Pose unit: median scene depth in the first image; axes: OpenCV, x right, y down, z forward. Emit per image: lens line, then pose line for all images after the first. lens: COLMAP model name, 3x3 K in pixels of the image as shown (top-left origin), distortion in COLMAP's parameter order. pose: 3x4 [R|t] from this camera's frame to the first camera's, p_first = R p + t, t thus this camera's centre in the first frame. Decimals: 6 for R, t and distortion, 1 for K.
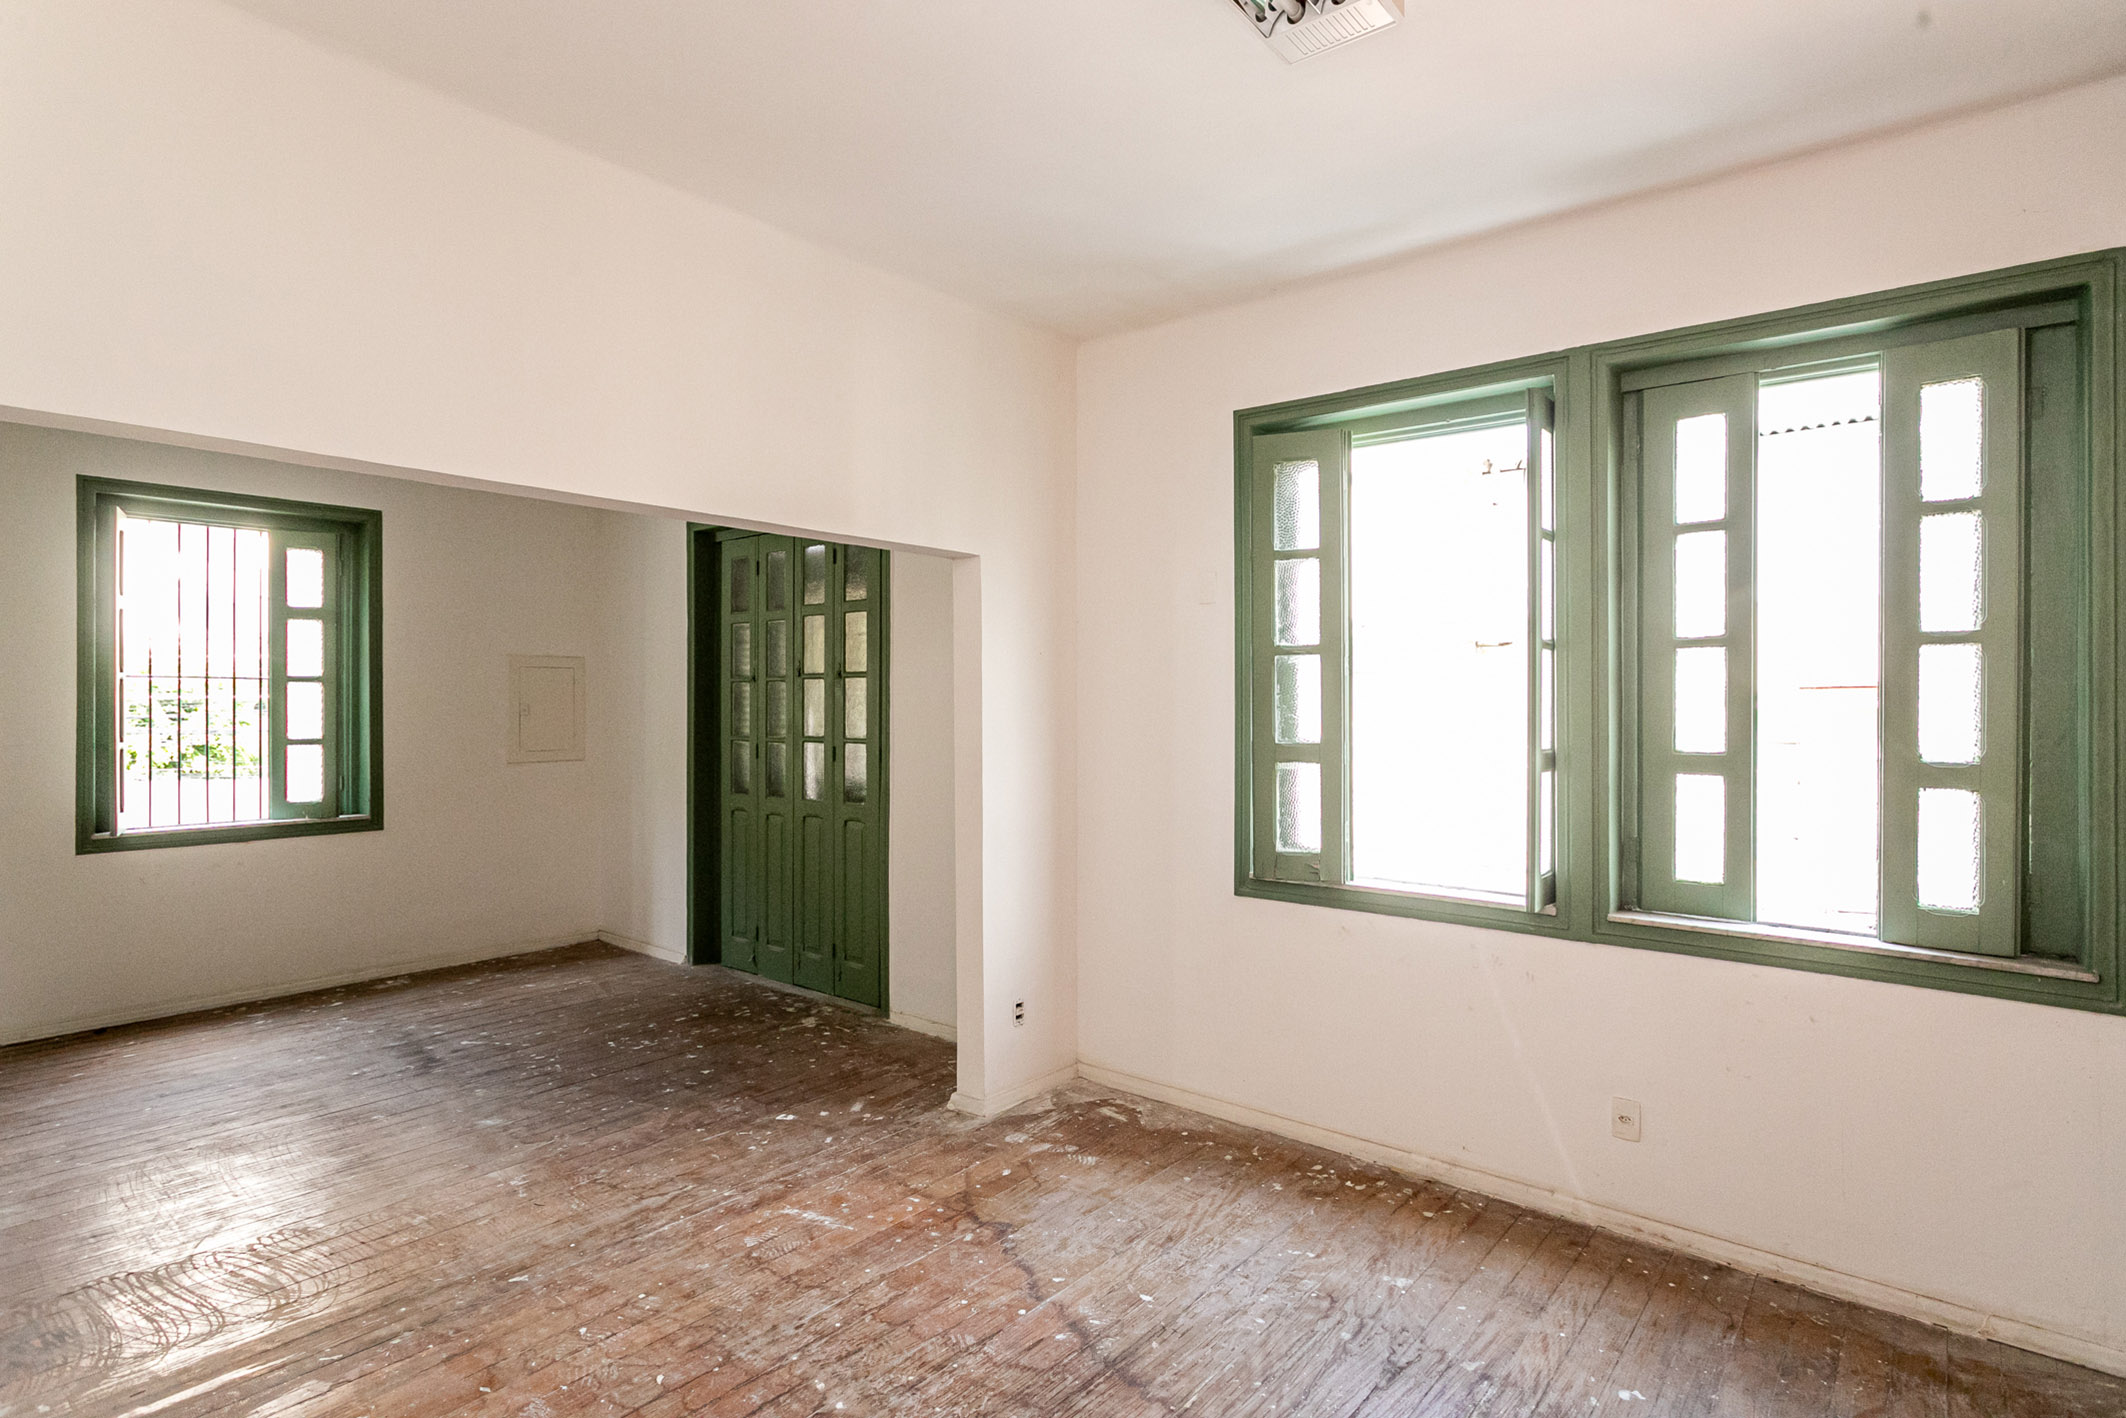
lens RADIAL K [[1066.1, 0, 1064.1], [0, 1066.1, 696.8], [0, 0, 1]] dist [-0.011344, 0.000707]
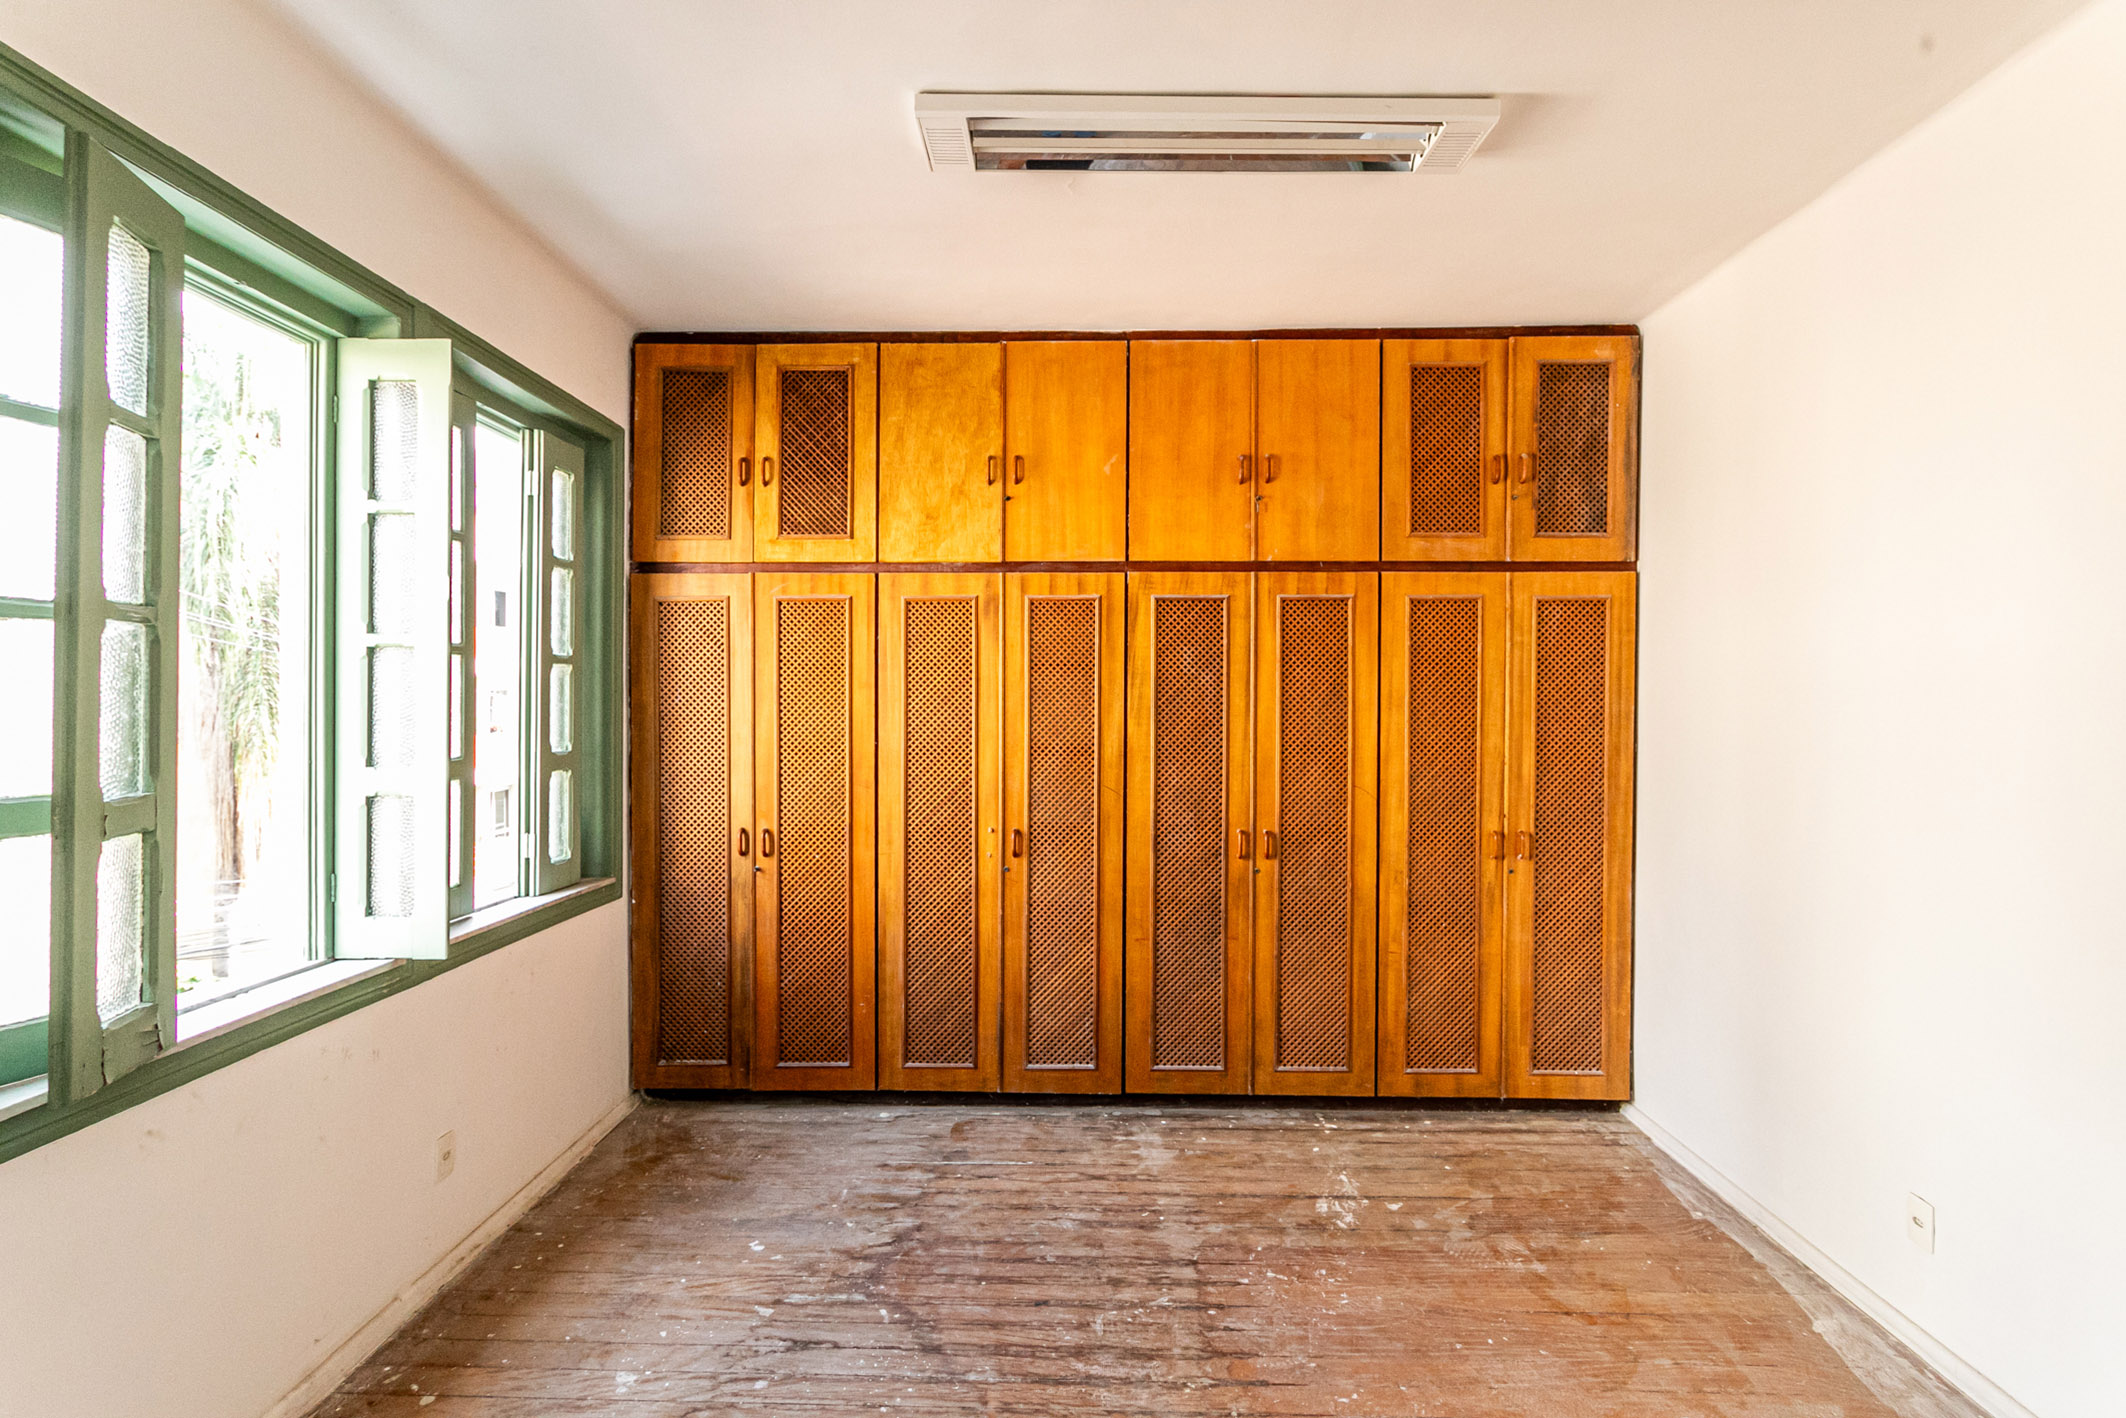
lens RADIAL K [[1003.6, 0, 1065.1], [0, 1003.6, 699.7], [0, 0, 1]] dist [0.001559, 0.001198]
pose [[-0.623304, -0.004956, 0.781964, -0.438690], [-0.007675, 0.999971, 0.000220, -0.005956], [-0.781942, -0.005865, -0.623323, 0.990020]]
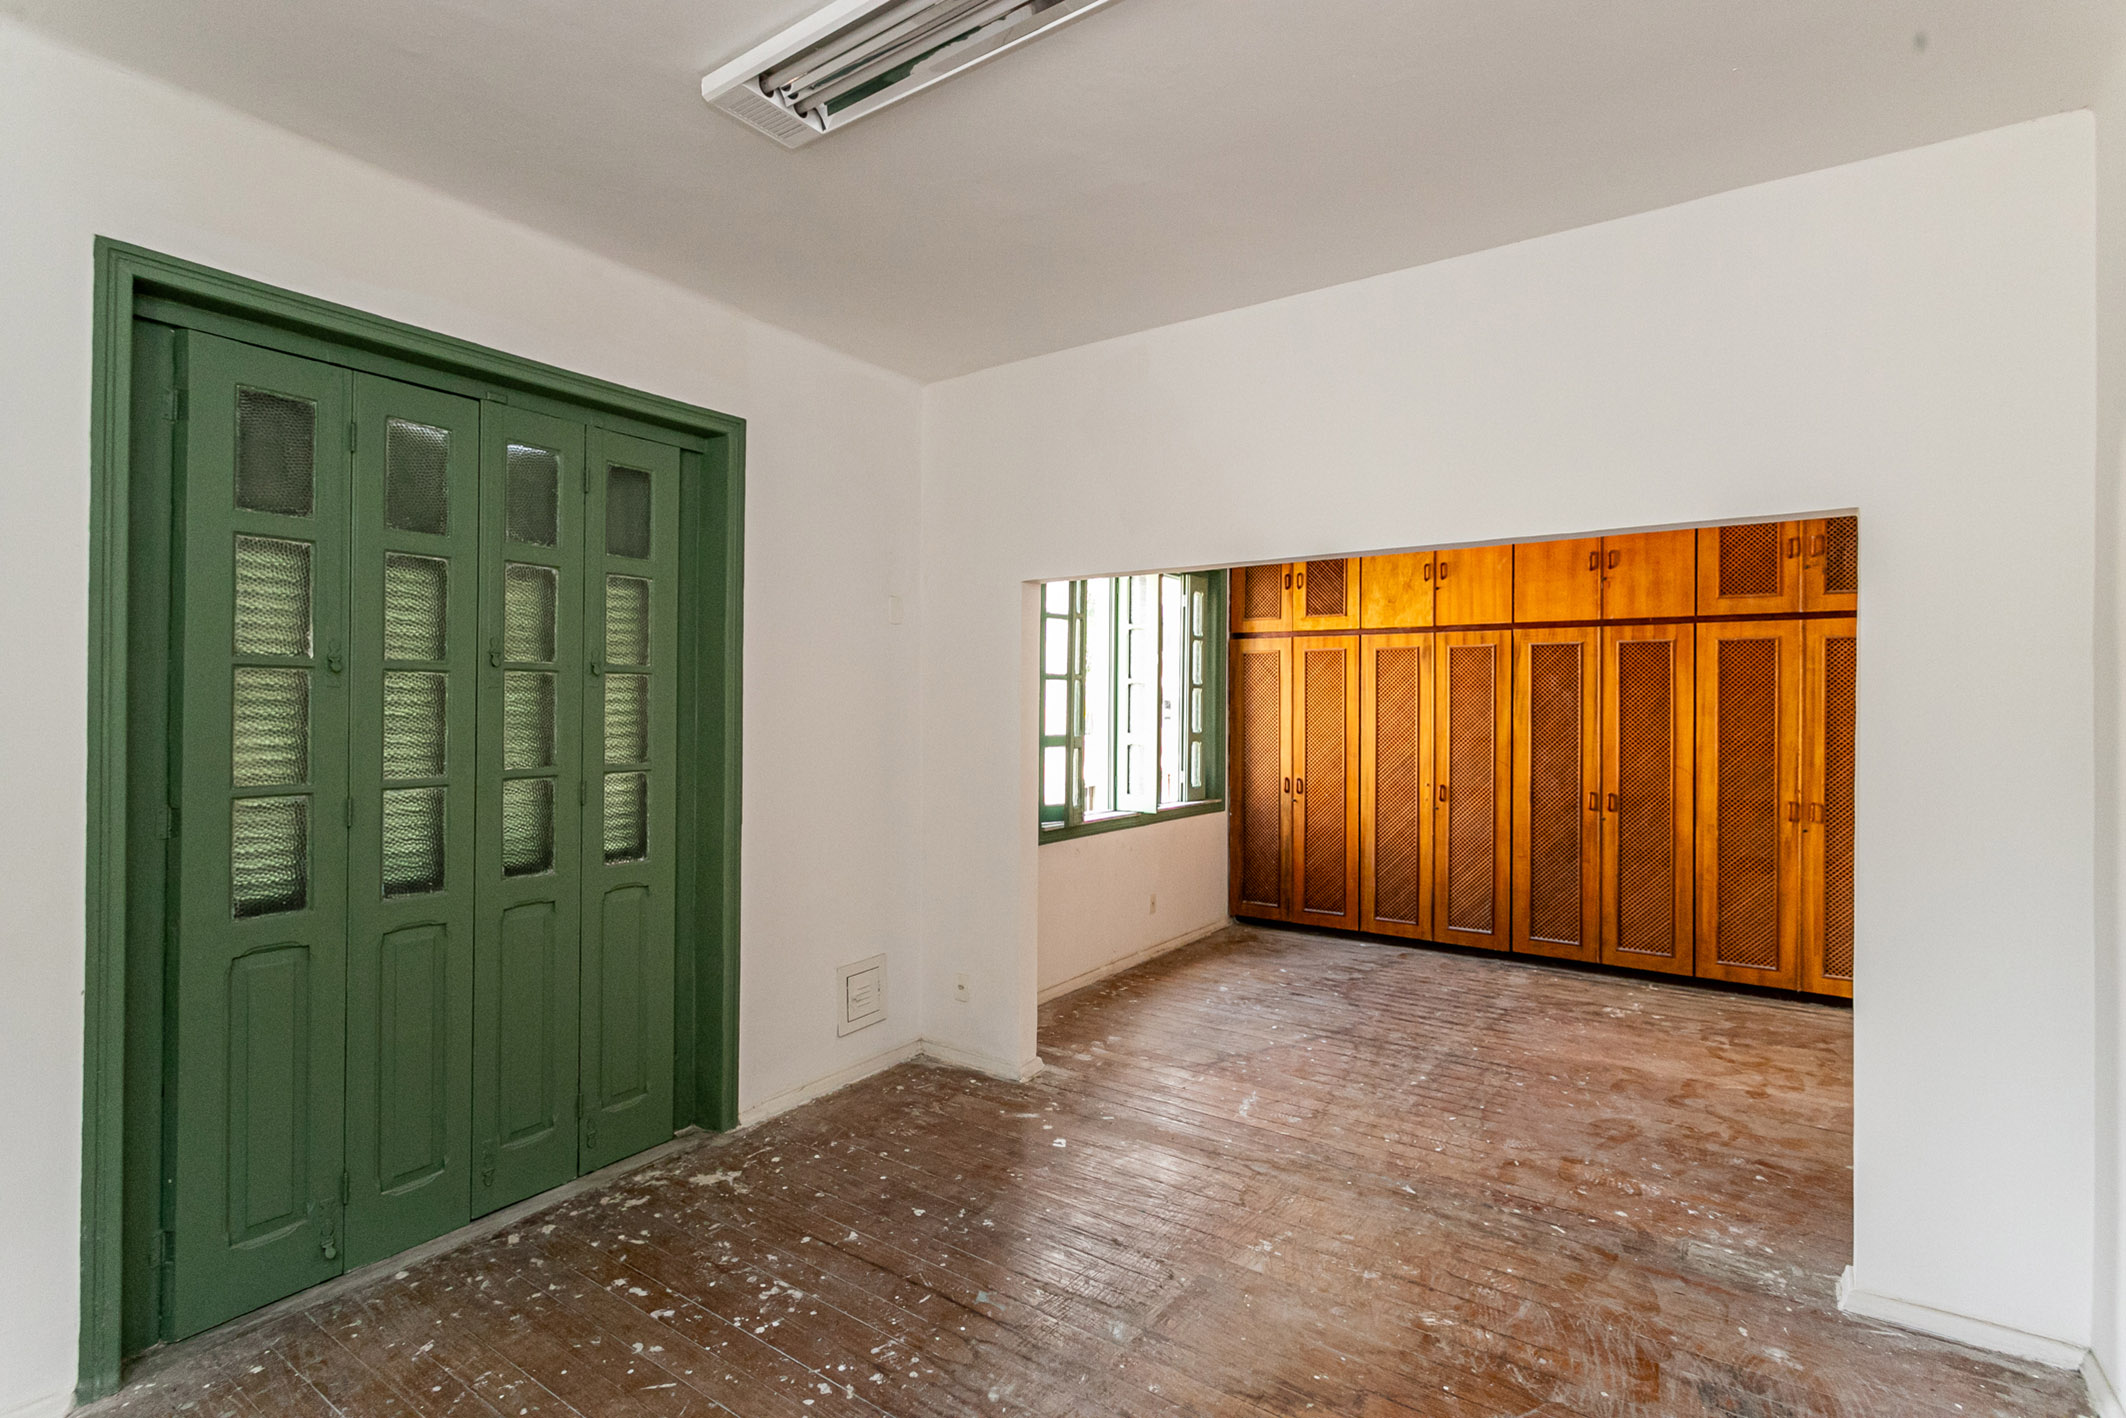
lens RADIAL K [[1003.6, 0, 1065.1], [0, 1003.6, 699.7], [0, 0, 1]] dist [0.001559, 0.001198]
pose [[-0.092960, 0.000922, 0.995669, -1.303268], [-0.012143, 0.999924, -0.002059, -0.007616], [-0.995596, -0.012282, -0.092942, 1.205223]]
